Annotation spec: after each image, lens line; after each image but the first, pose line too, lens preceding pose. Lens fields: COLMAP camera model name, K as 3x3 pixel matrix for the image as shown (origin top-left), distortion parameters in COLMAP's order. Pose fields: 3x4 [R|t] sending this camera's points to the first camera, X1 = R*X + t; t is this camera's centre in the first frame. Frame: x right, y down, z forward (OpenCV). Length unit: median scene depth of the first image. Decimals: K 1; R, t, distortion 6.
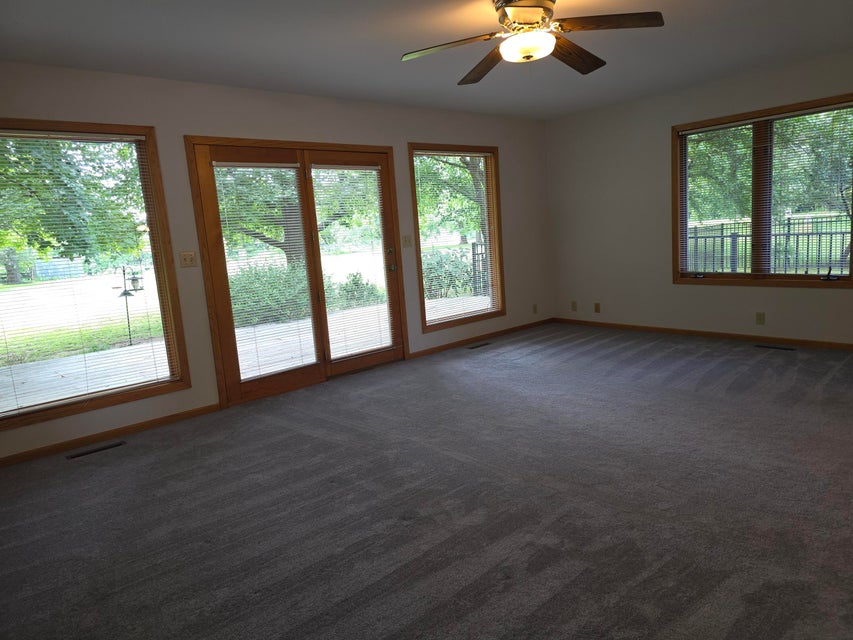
lens RADIAL K [[576.5, 0, 427.6], [0, 576.5, 321.0], [0, 0, 1]] dist [0.051221, -0.044623]
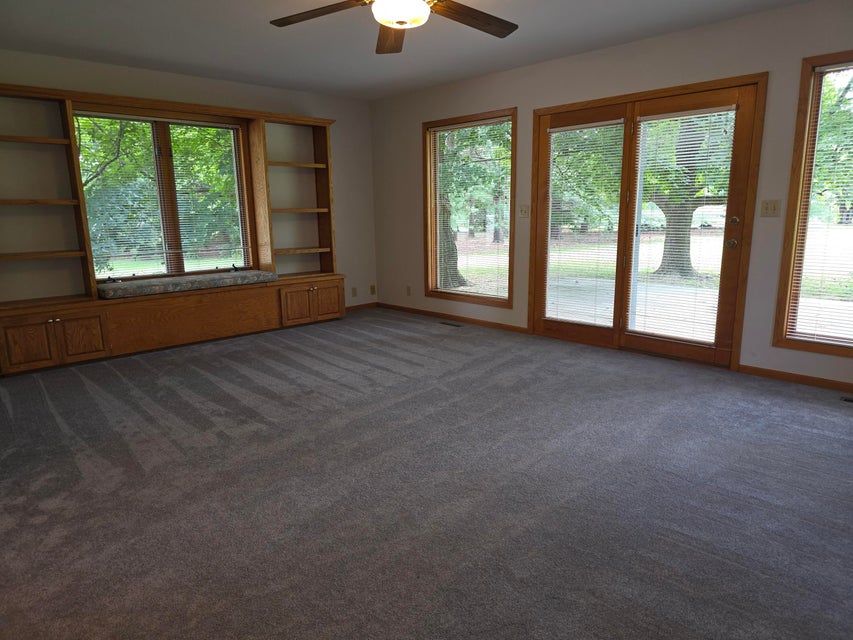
lens RADIAL K [[576.5, 0, 428.0], [0, 576.5, 320.7], [0, 0, 1]] dist [0.051221, -0.044623]
pose [[0.033580, 0.264613, -0.963770, 0.716454], [-0.141435, 0.955867, 0.257515, -0.142802], [0.989378, 0.127663, 0.069524, 0.605623]]
